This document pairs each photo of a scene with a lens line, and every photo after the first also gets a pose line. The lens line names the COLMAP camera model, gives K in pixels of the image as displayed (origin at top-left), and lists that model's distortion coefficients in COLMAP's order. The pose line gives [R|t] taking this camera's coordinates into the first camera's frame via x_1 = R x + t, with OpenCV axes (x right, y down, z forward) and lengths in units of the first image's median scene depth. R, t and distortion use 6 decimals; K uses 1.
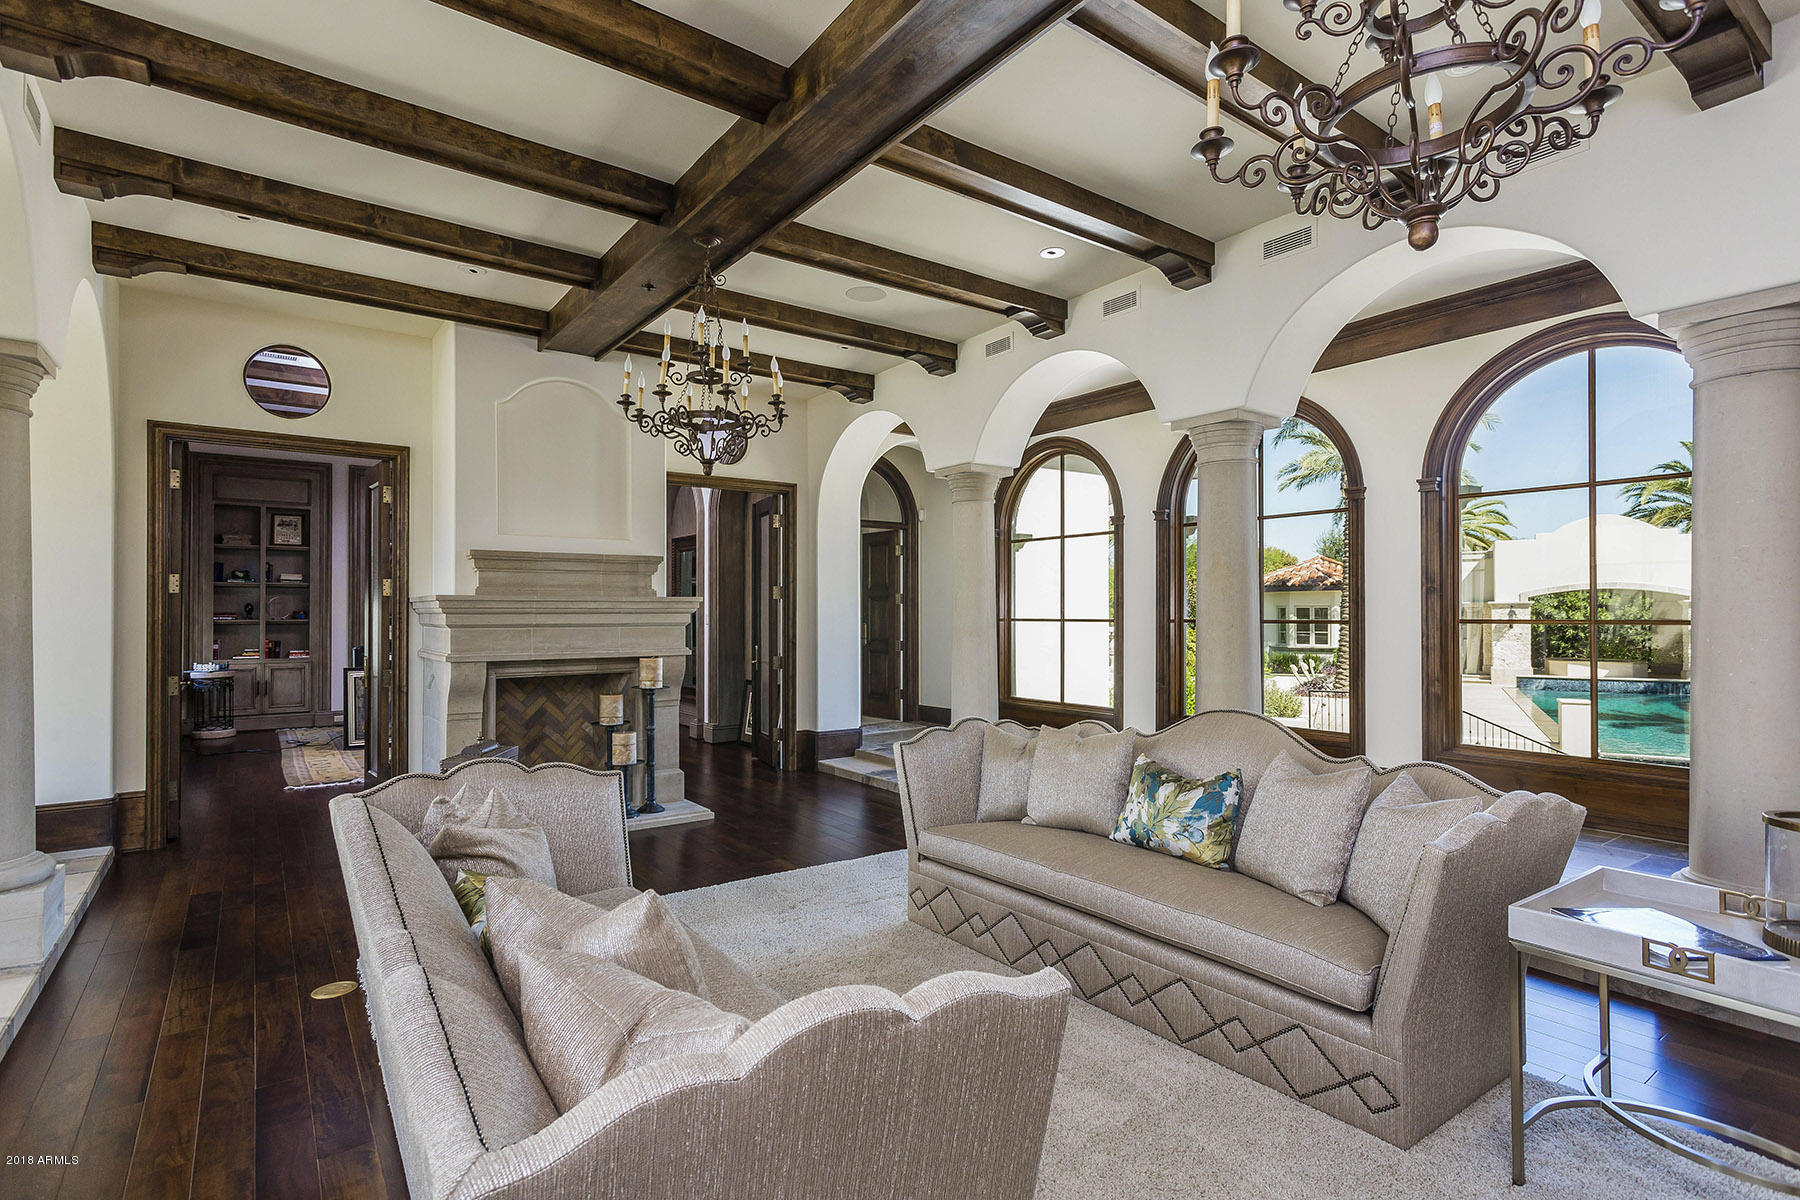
lens RADIAL K [[884.4, 0, 888.2], [0, 884.4, 605.3], [0, 0, 1]] dist [0.003924, 0.000761]
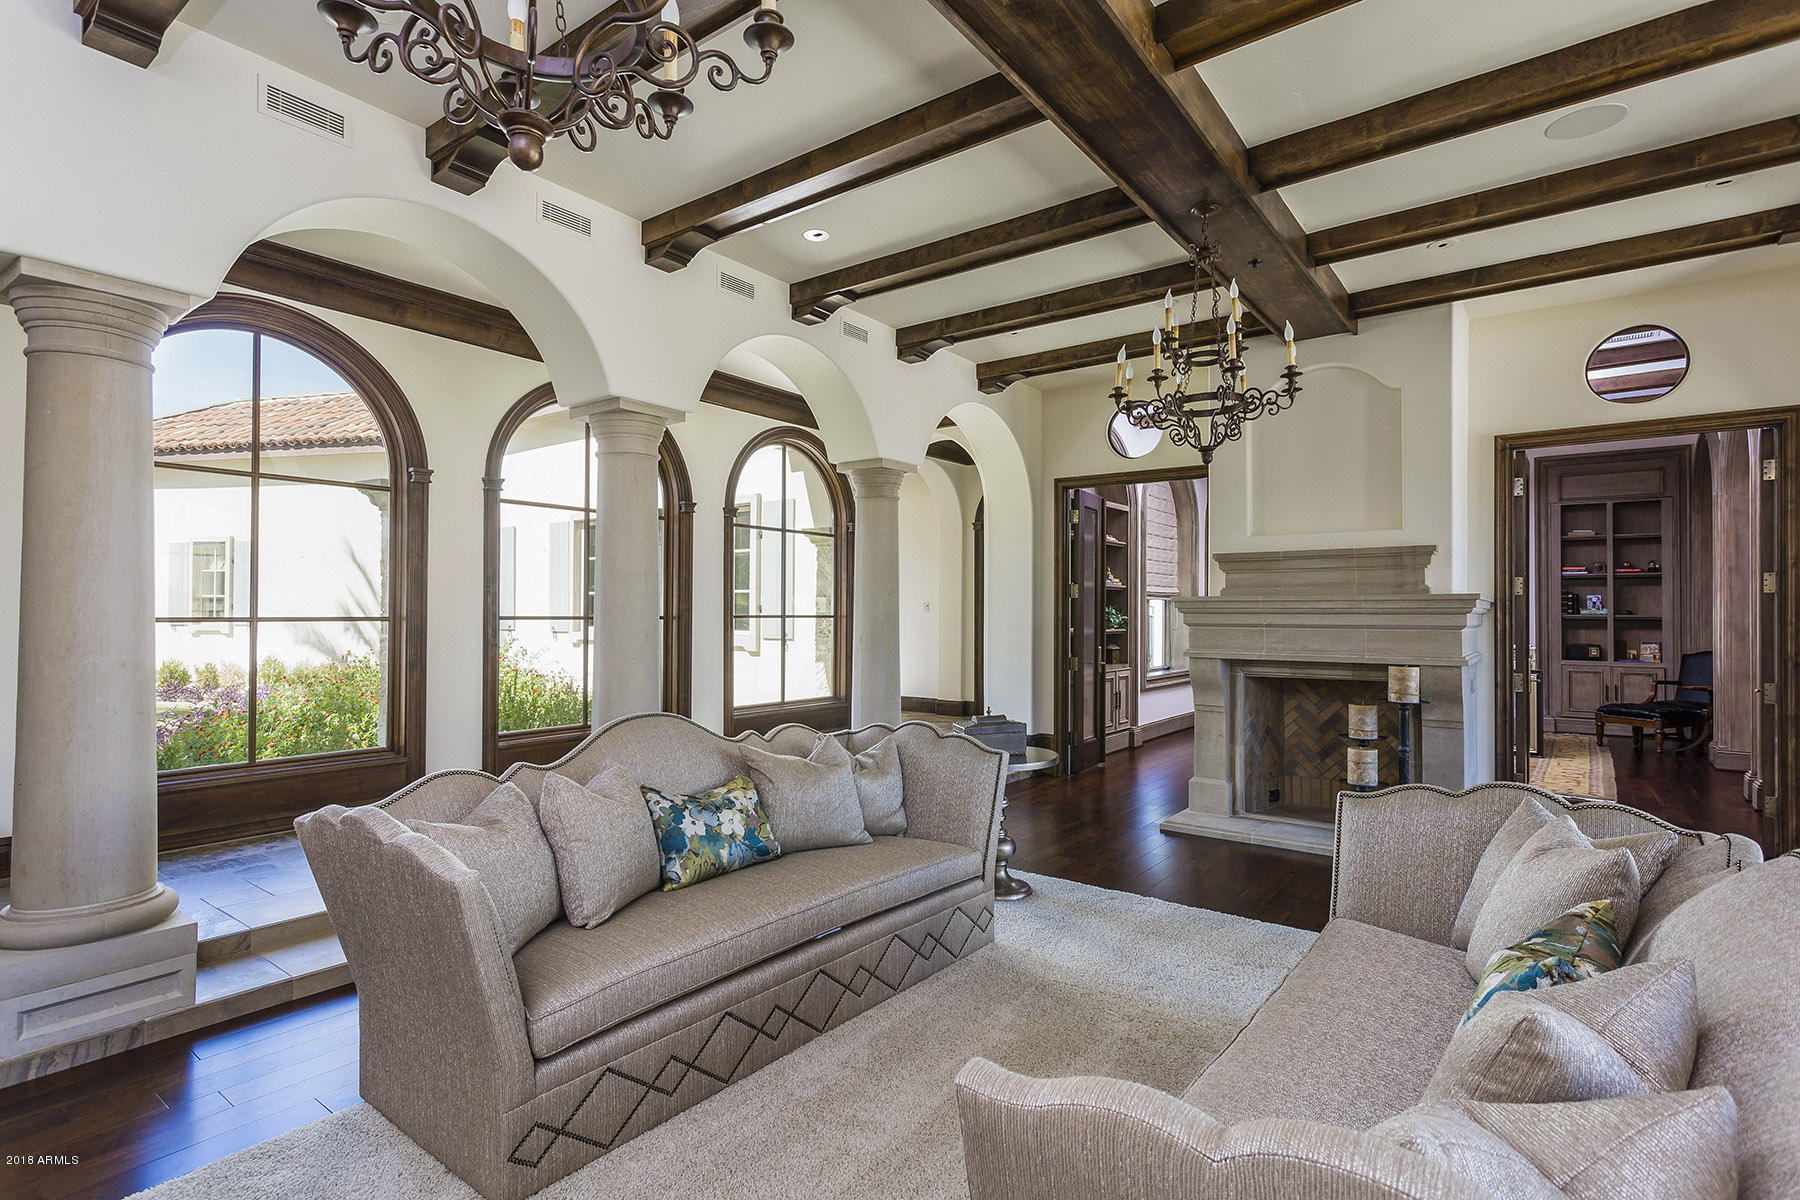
lens RADIAL K [[884.4, 0, 899.3], [0, 884.4, 600.1], [0, 0, 1]] dist [0.003924, 0.000761]
pose [[0.284888, -0.010951, -0.958498, 0.433133], [0.002982, 0.999940, -0.010538, 0.003472], [0.958556, 0.000143, 0.284903, 0.316039]]
